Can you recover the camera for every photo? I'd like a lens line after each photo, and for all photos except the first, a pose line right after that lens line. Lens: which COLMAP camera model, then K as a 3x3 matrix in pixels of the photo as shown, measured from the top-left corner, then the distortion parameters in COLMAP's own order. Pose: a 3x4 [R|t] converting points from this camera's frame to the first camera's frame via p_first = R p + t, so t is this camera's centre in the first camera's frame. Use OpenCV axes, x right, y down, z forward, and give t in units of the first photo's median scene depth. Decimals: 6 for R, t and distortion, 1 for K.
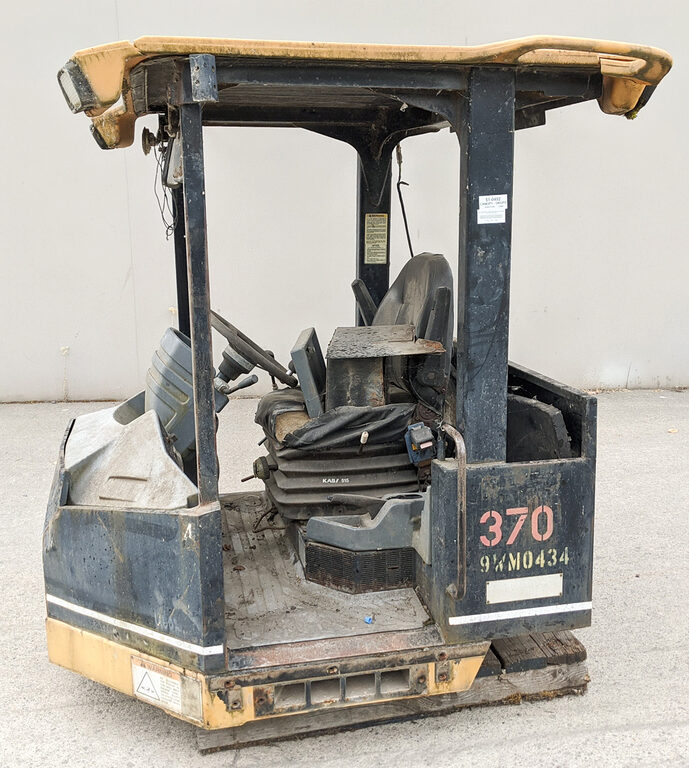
lens RADIAL K [[930.7, 0, 345.1], [0, 930.7, 399.1], [0, 0, 1]] dist [0.078753, -0.076956]
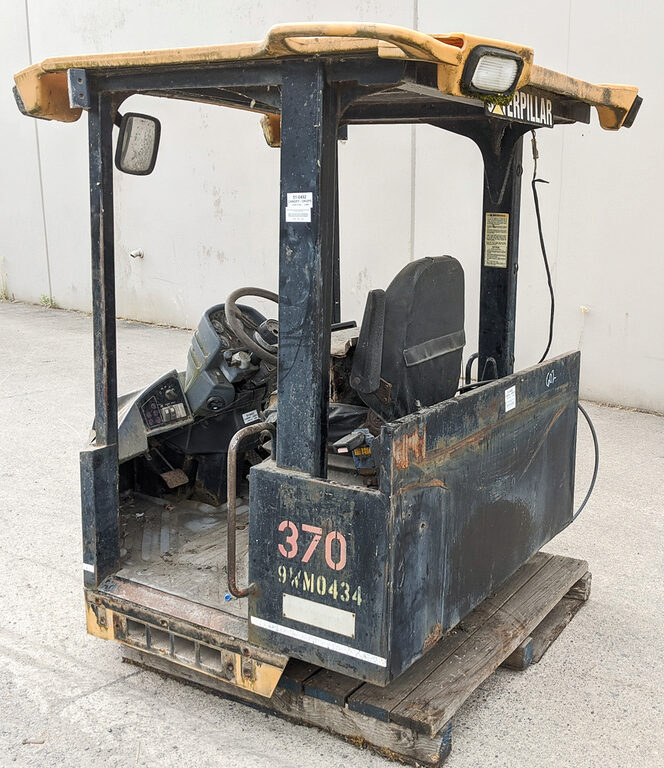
lens RADIAL K [[917.5, 0, 332.0], [0, 917.5, 384.0], [0, 0, 1]] dist [0.065798, -0.028208]
pose [[0.697499, 0.167368, -0.696766, 0.810829], [-0.173579, 0.982846, 0.062324, -0.083936], [0.695245, 0.077473, 0.714586, 0.340860]]
